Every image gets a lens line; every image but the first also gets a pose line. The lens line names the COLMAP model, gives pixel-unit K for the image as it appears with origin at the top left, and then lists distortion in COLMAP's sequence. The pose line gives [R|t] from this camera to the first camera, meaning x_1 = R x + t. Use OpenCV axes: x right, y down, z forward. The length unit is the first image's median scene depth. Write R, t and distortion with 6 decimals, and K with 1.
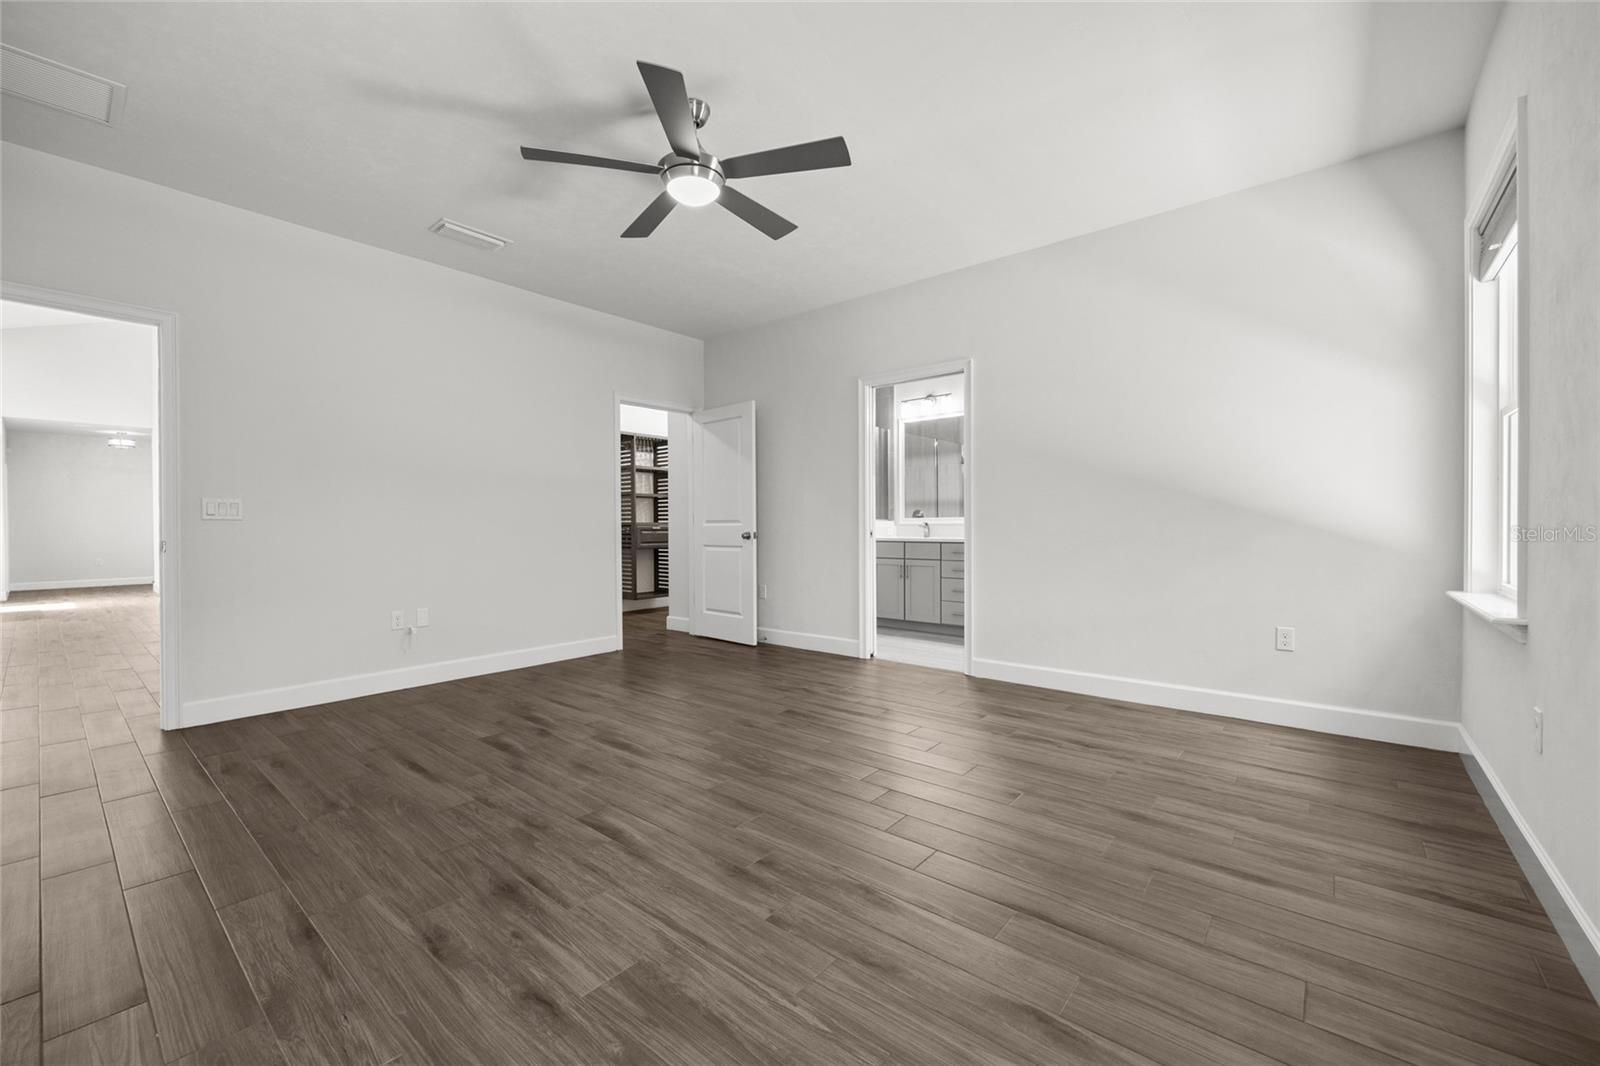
lens RADIAL K [[638.3, 0, 795.3], [0, 638.3, 529.2], [0, 0, 1]] dist [-0.003885, 0.000806]
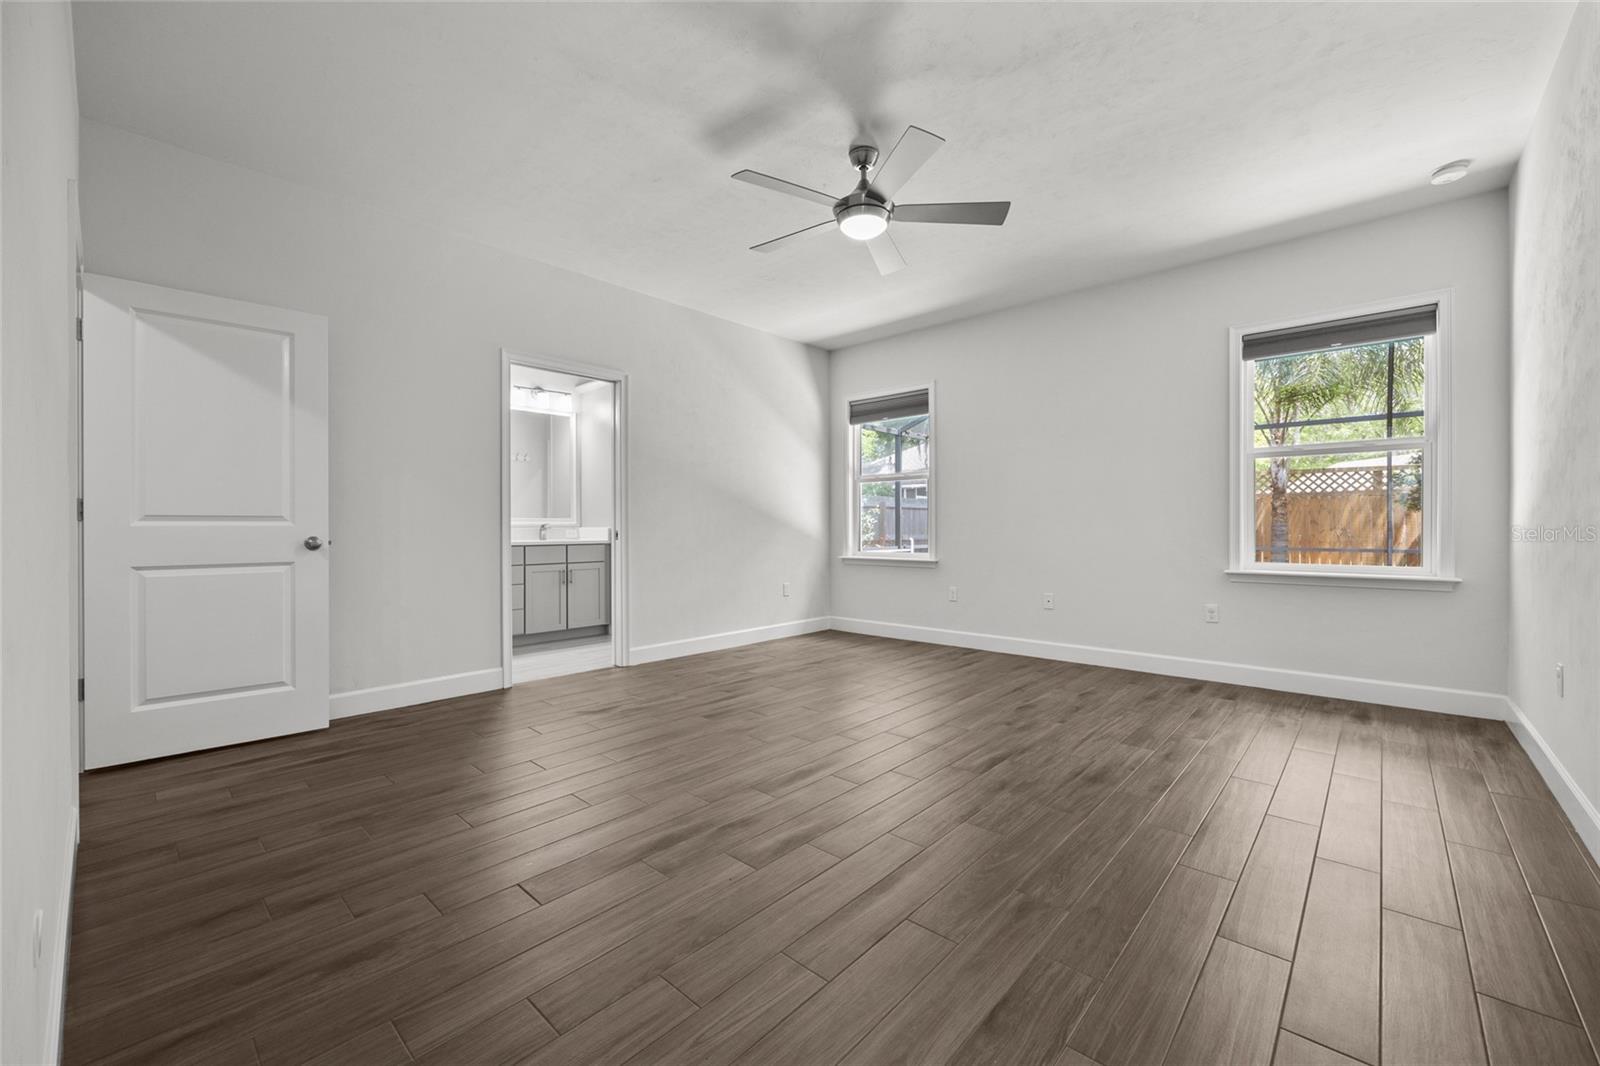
lens RADIAL K [[638.3, 0, 797.7], [0, 638.3, 534.8], [0, 0, 1]] dist [-0.003885, 0.000806]
pose [[0.043202, -0.005901, 0.999049, -1.010053], [0.006286, 0.999964, 0.005635, 0.003050], [-0.999047, 0.006037, 0.043237, 0.848308]]
